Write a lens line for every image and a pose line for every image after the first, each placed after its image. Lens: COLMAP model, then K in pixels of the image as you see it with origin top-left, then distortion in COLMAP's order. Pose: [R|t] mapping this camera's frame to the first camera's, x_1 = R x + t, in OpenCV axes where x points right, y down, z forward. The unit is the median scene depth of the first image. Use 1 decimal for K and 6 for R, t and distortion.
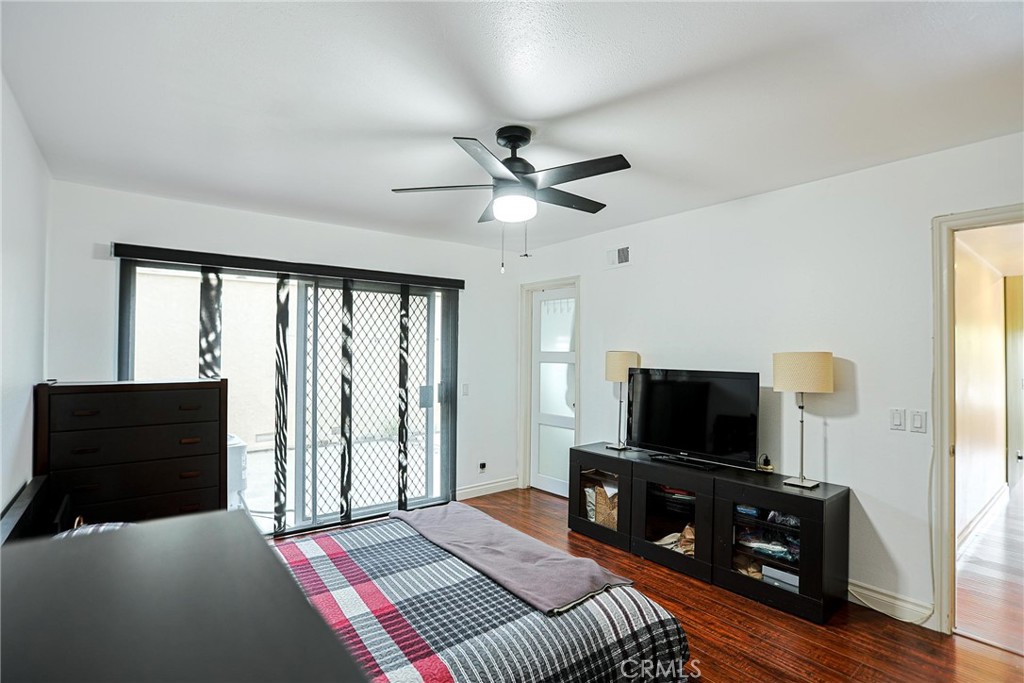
lens RADIAL K [[506.4, 0, 520.4], [0, 506.4, 328.7], [0, 0, 1]] dist [-0.056325, 0.025520]
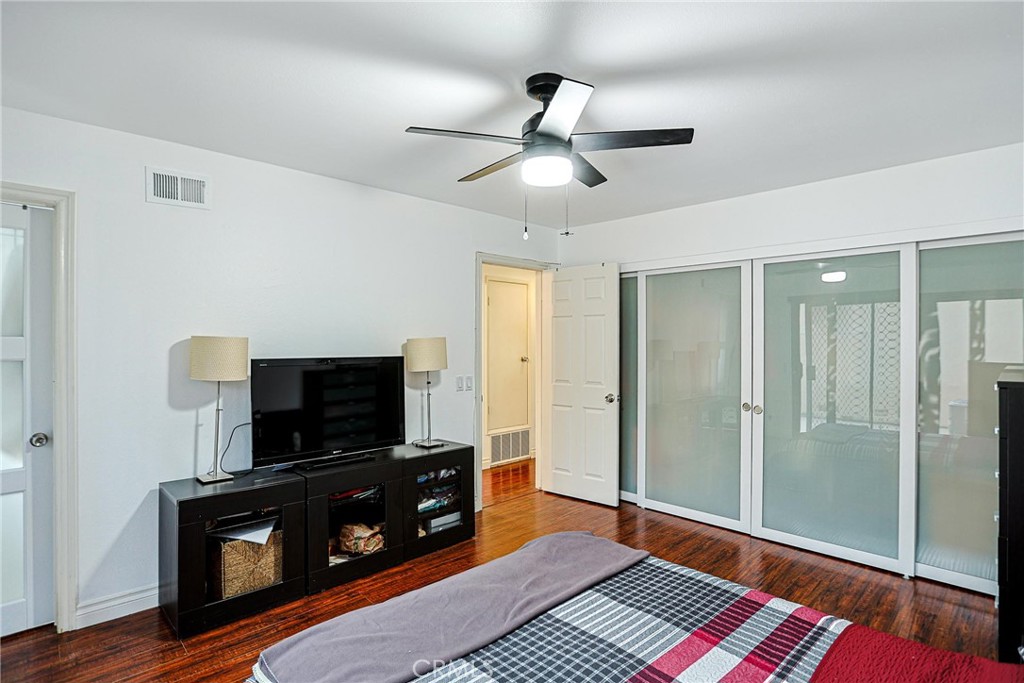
lens RADIAL K [[506.4, 0, 520.4], [0, 506.4, 328.7], [0, 0, 1]] dist [-0.056325, 0.025520]
pose [[-0.110064, 0.018730, 0.993748, -0.674038], [-0.044298, 0.998737, -0.023730, 0.041821], [-0.992937, -0.046632, -0.109095, 0.882212]]
